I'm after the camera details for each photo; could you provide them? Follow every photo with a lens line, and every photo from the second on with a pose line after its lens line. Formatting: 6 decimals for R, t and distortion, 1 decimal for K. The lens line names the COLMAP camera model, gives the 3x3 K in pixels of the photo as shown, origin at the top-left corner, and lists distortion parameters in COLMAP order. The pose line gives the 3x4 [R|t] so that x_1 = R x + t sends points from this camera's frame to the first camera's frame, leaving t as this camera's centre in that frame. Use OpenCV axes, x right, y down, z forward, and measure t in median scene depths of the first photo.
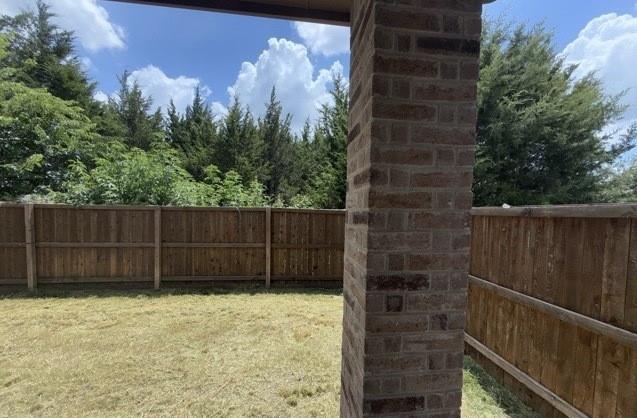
lens RADIAL K [[251.1, 0, 317.9], [0, 251.1, 222.9], [0, 0, 1]] dist [-0.006472, 0.000956]
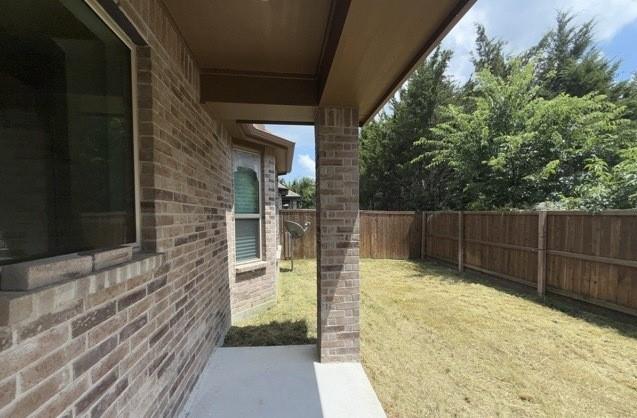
lens RADIAL K [[251.1, 0, 317.9], [0, 251.1, 222.9], [0, 0, 1]] dist [-0.006472, 0.000956]
pose [[-0.002624, 0.017045, -0.999851, -0.114015], [-0.045513, 0.998817, 0.017146, -0.002876], [0.998960, 0.045551, -0.001846, 0.070612]]
